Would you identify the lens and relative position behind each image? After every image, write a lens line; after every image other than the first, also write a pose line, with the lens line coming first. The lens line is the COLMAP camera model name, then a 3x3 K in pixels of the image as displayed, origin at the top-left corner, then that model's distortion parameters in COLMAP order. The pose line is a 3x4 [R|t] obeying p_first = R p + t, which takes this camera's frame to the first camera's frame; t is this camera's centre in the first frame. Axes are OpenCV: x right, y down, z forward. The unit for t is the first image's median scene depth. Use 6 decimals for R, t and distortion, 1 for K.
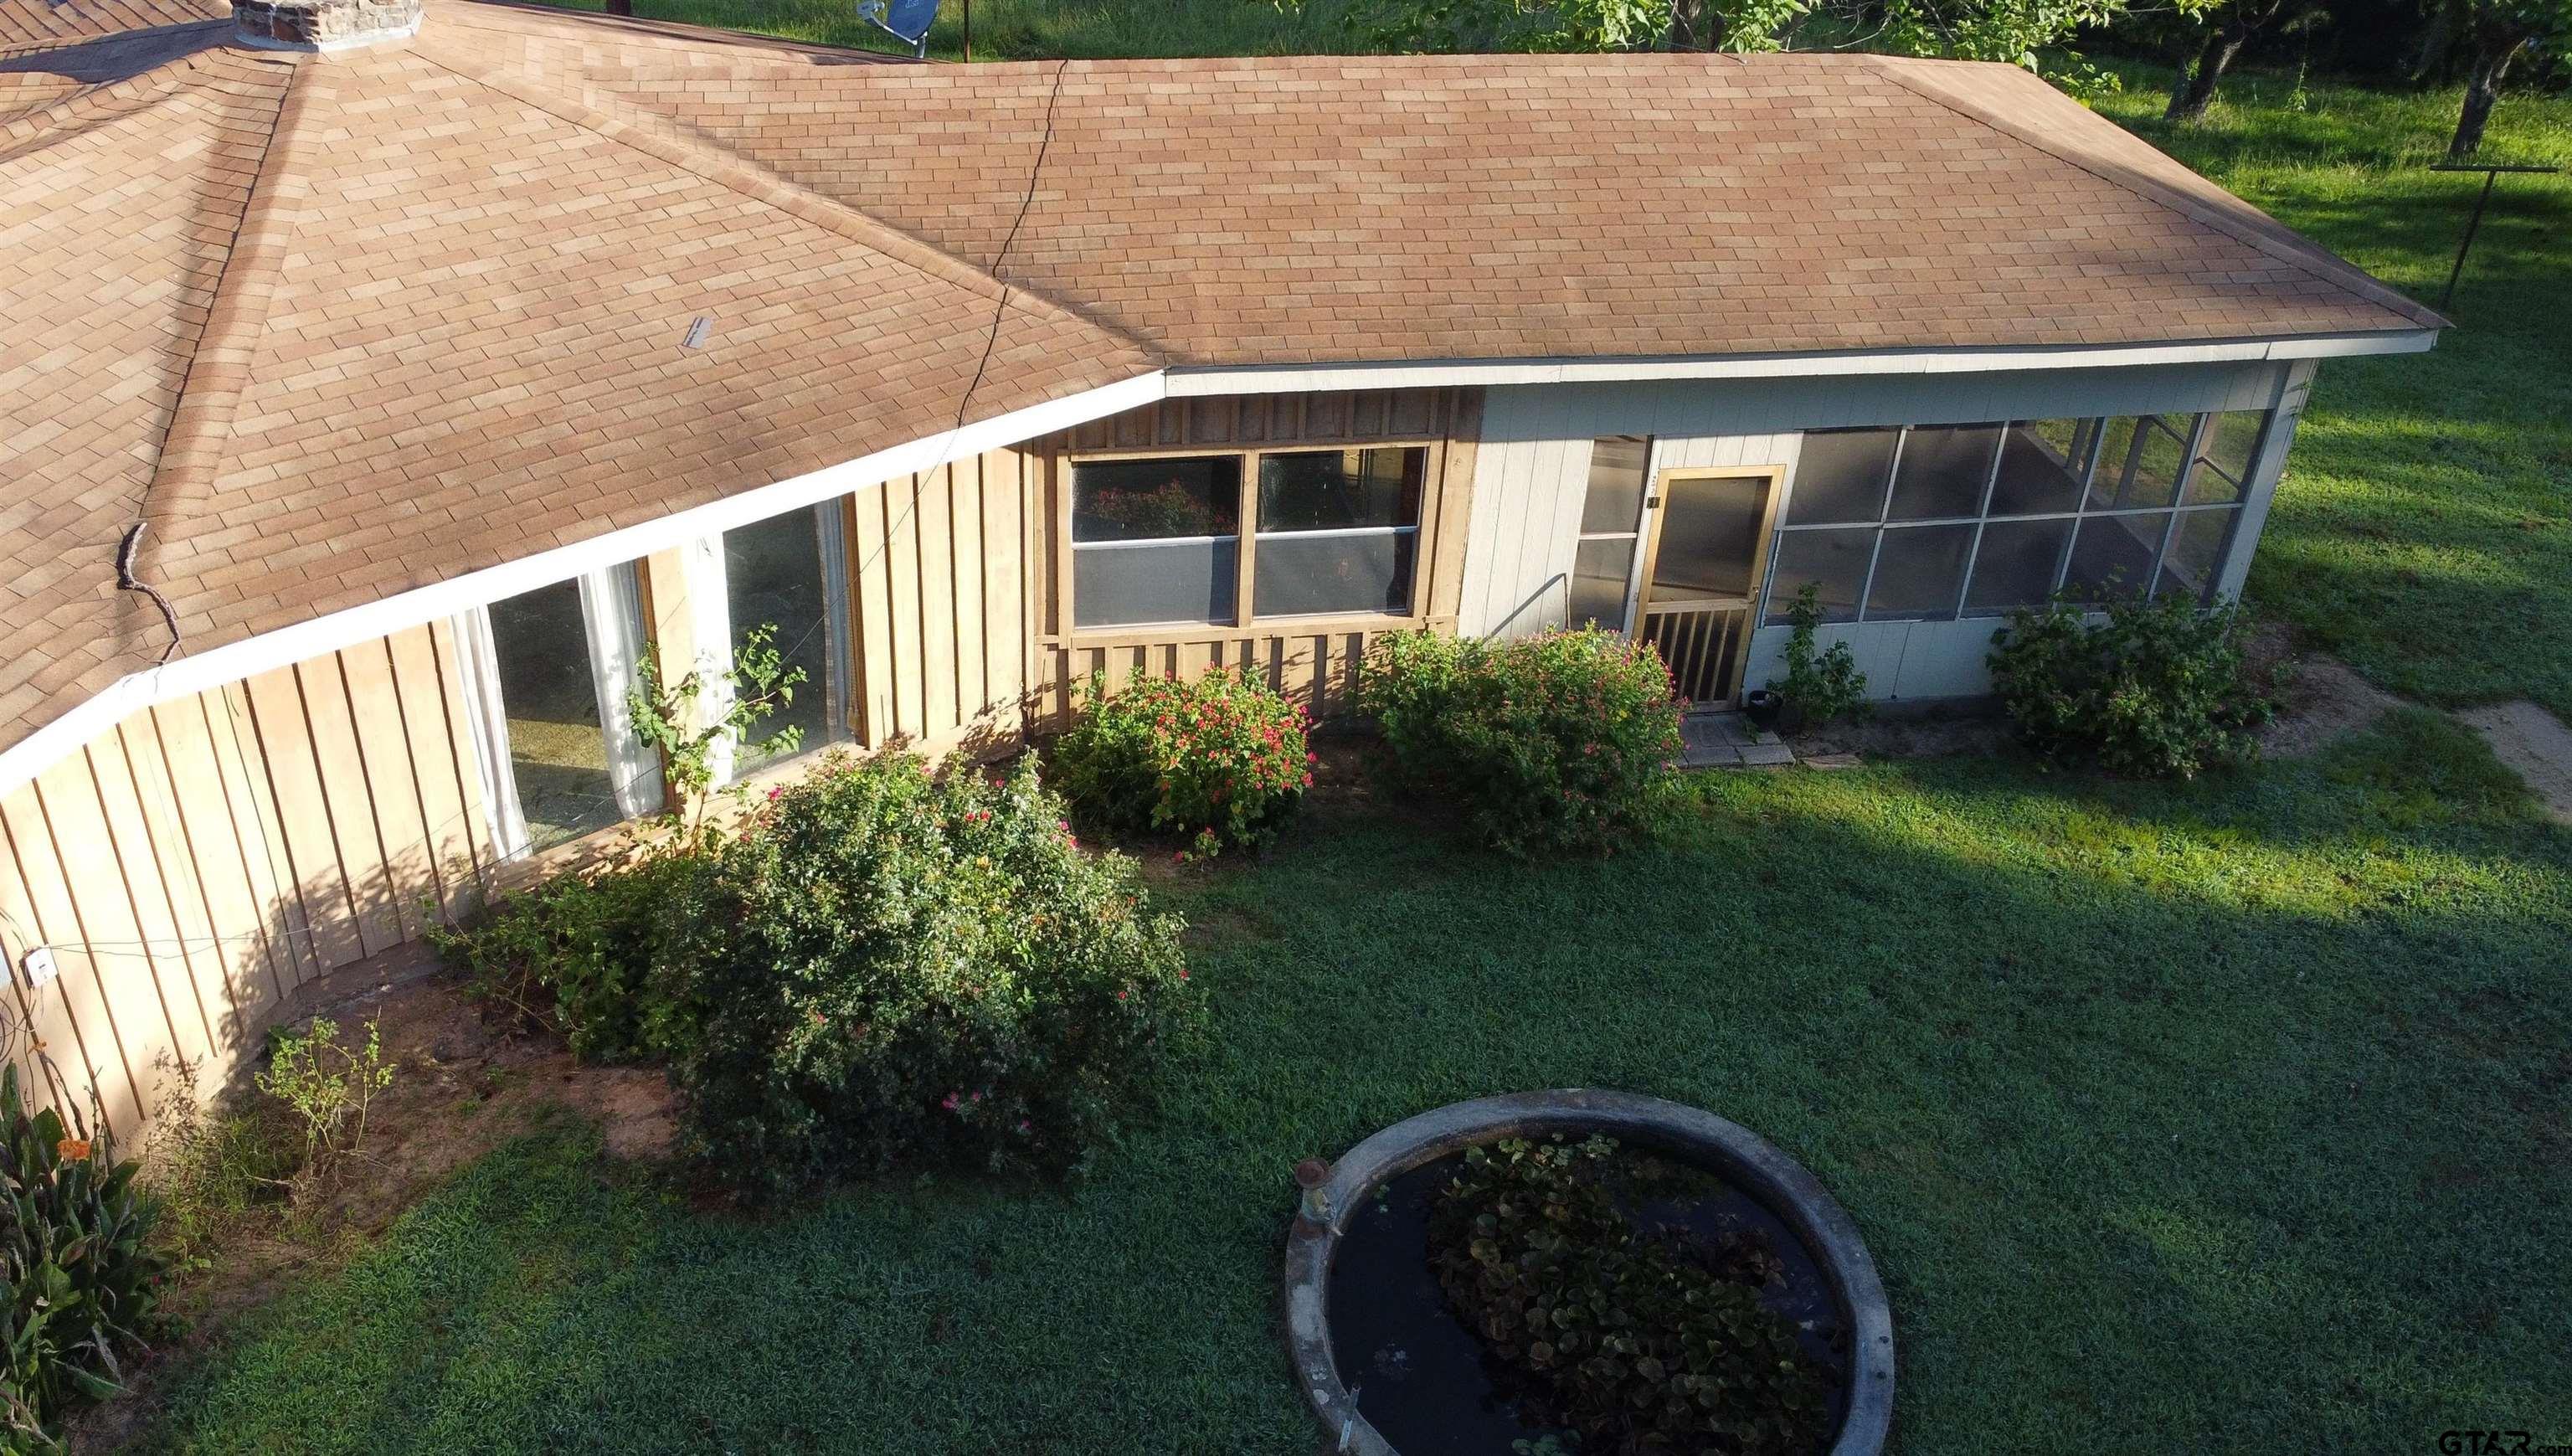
lens RADIAL K [[2055.3, 0, 1275.7], [0, 2055.3, 715.5], [0, 0, 1]] dist [0.012841, -0.002202]
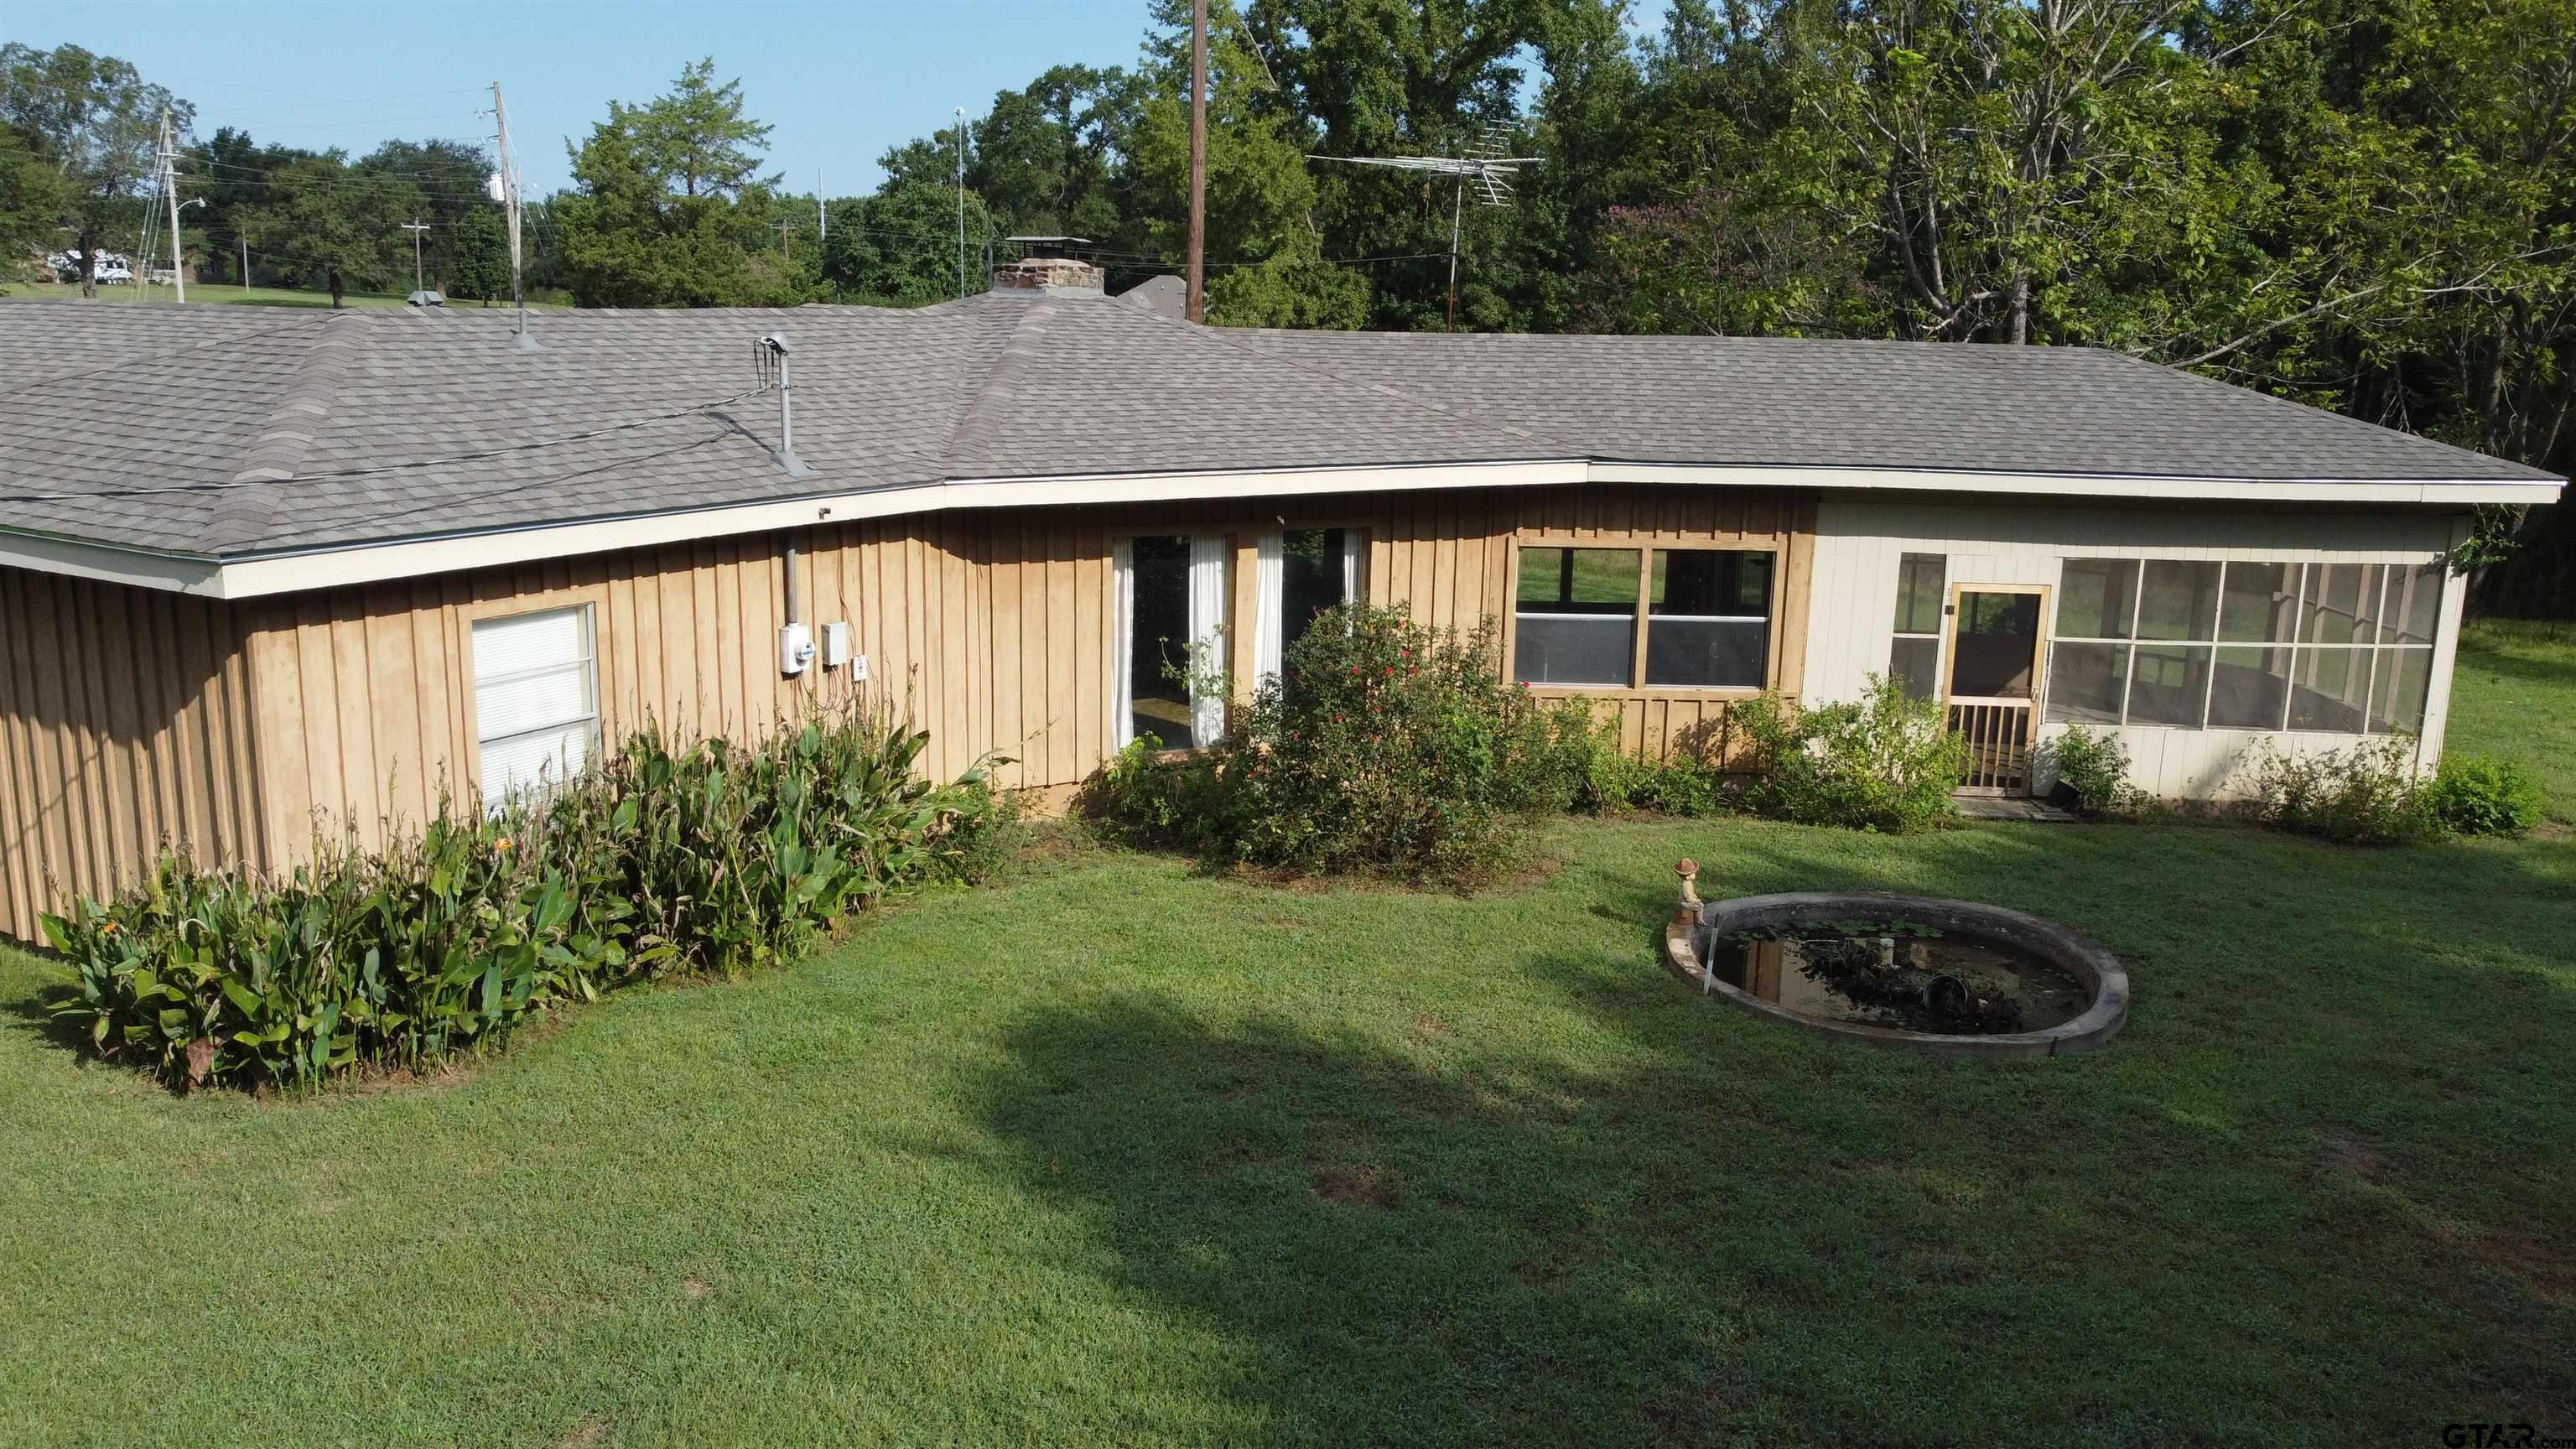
lens RADIAL K [[1966.4, 0, 1297.1], [0, 1966.4, 714.5], [0, 0, 1]] dist [0.001638, -0.004419]
pose [[0.984591, 0.012417, -0.174434, -0.011319], [-0.069702, 0.942683, -0.326329, 0.415216], [0.160384, 0.333459, 0.929022, -0.244765]]
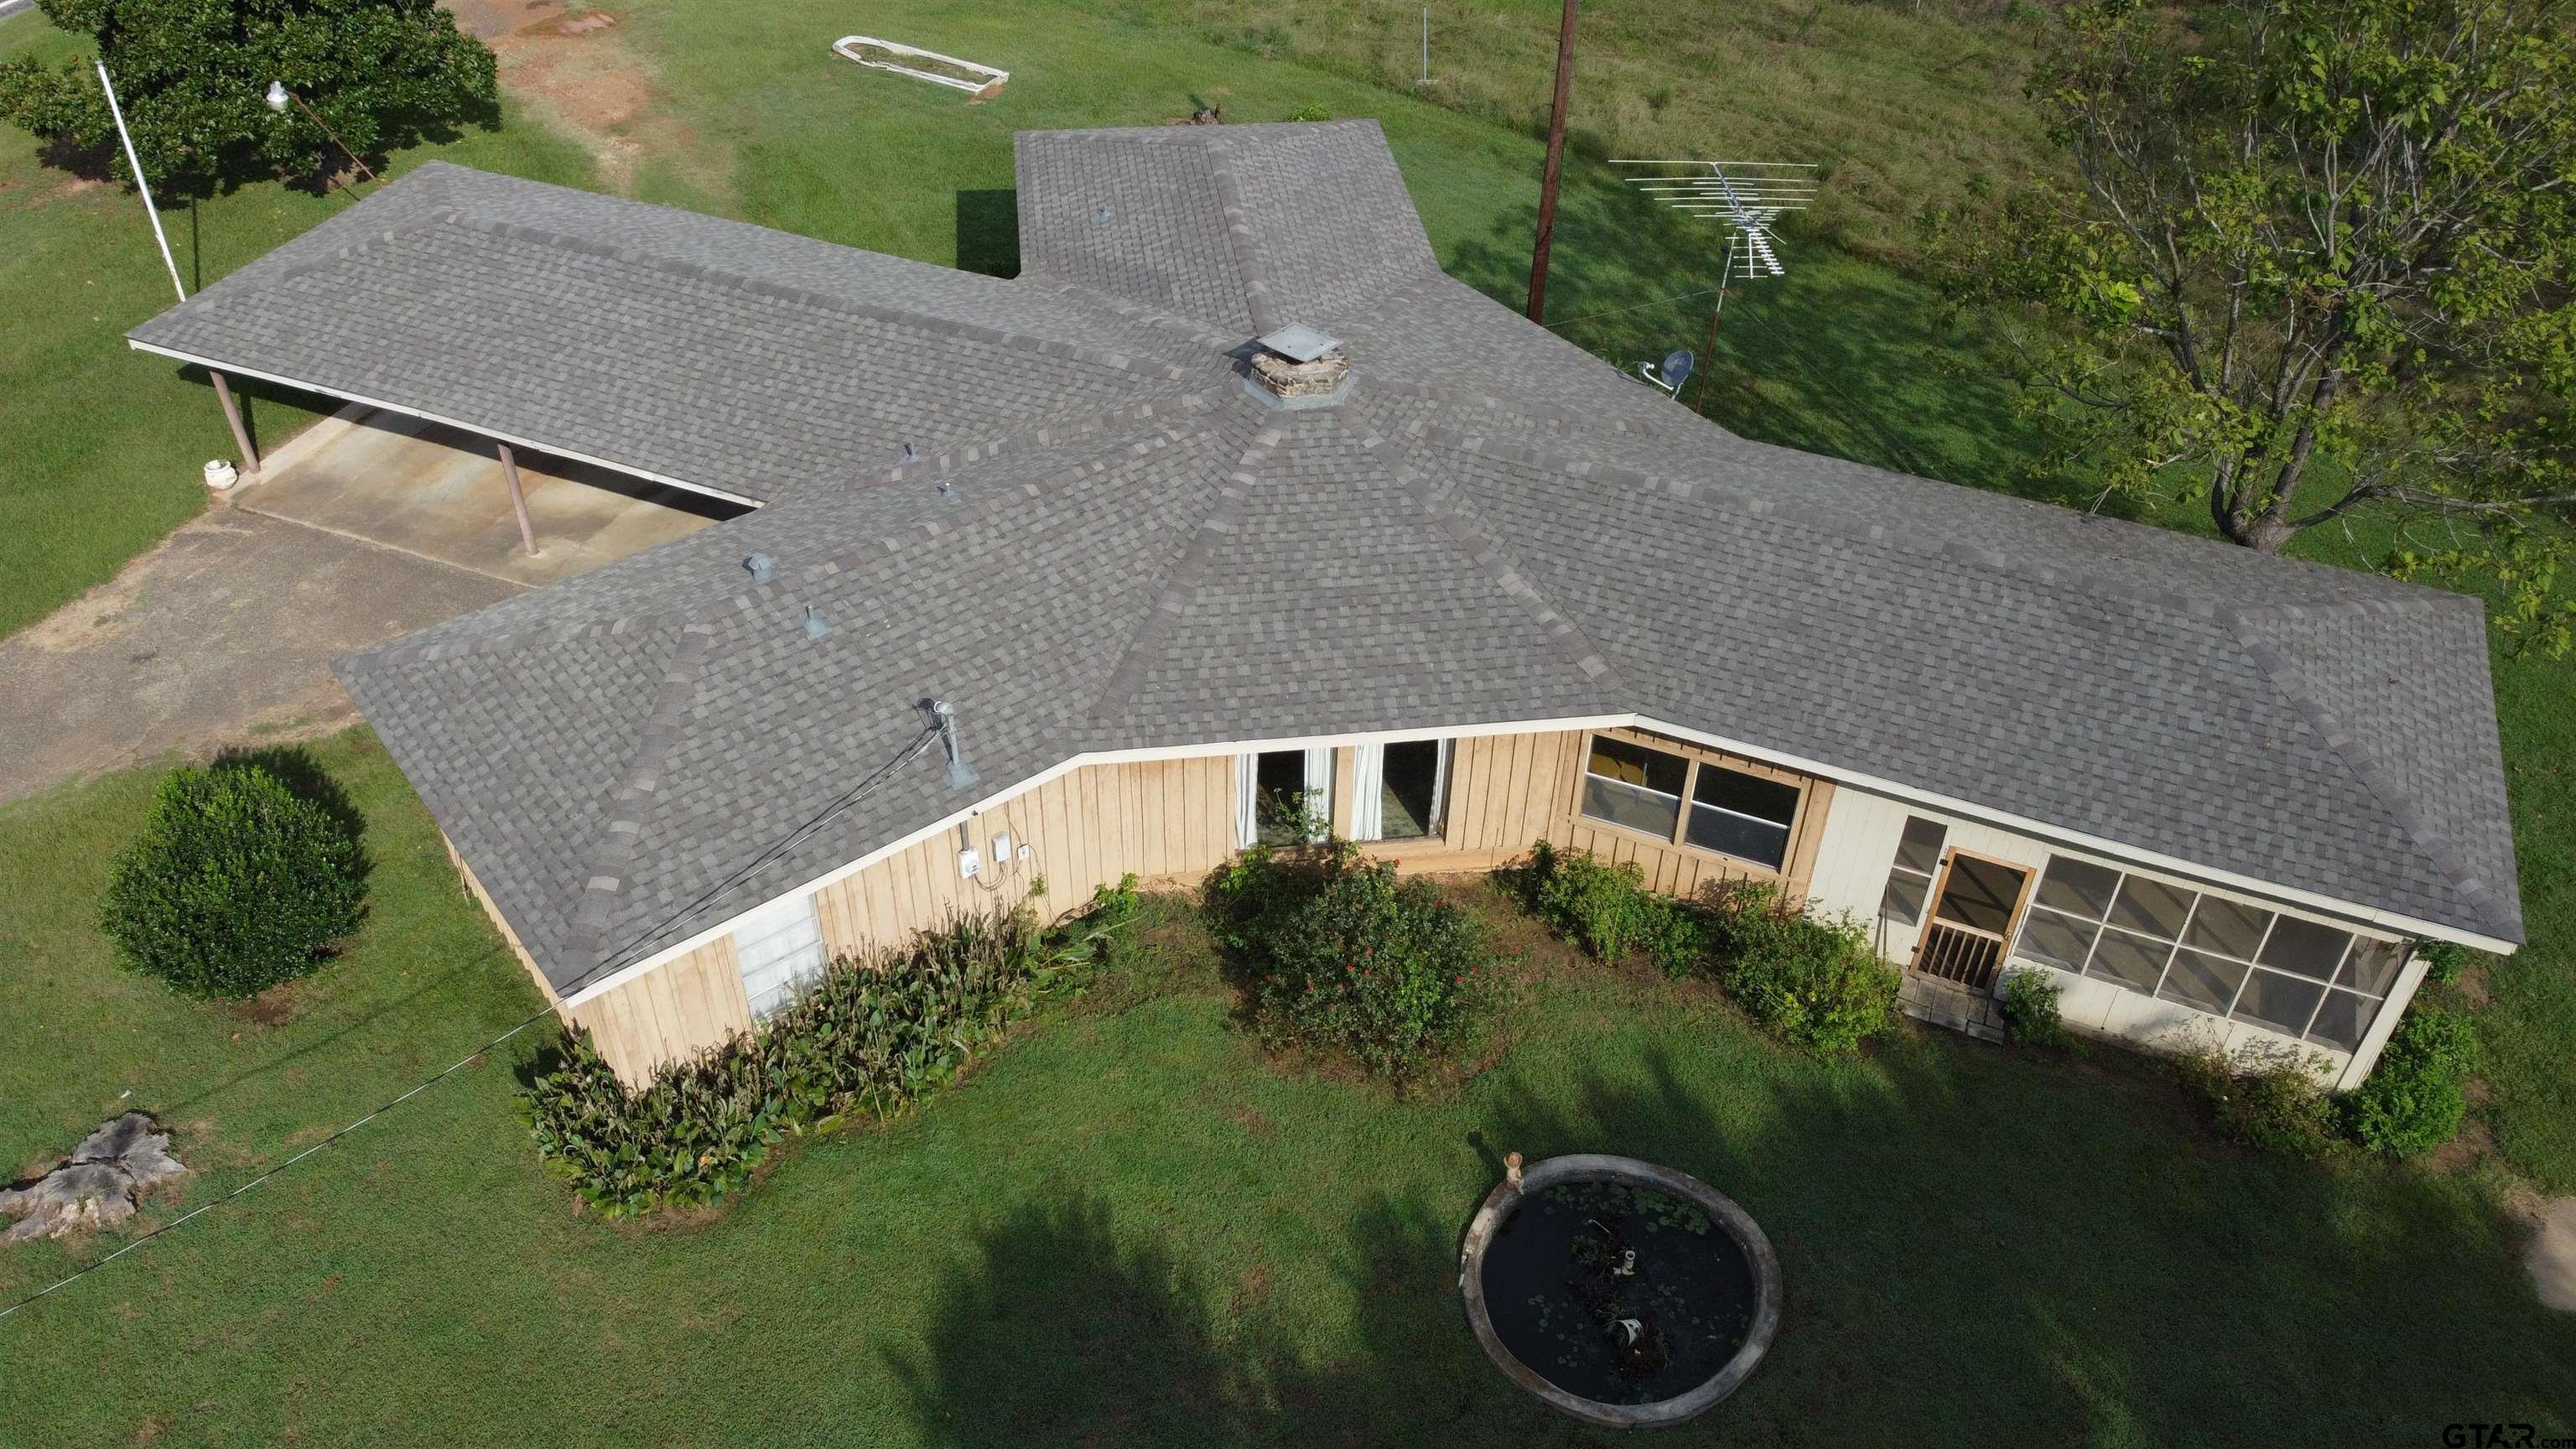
lens RADIAL K [[1966.4, 0, 1287.6], [0, 1966.4, 720.6], [0, 0, 1]] dist [0.001638, -0.004419]
pose [[0.844016, 0.325481, -0.426262, 0.372845], [-0.272823, 0.944837, 0.181251, -0.348927], [0.461742, -0.036684, 0.886255, -0.590990]]
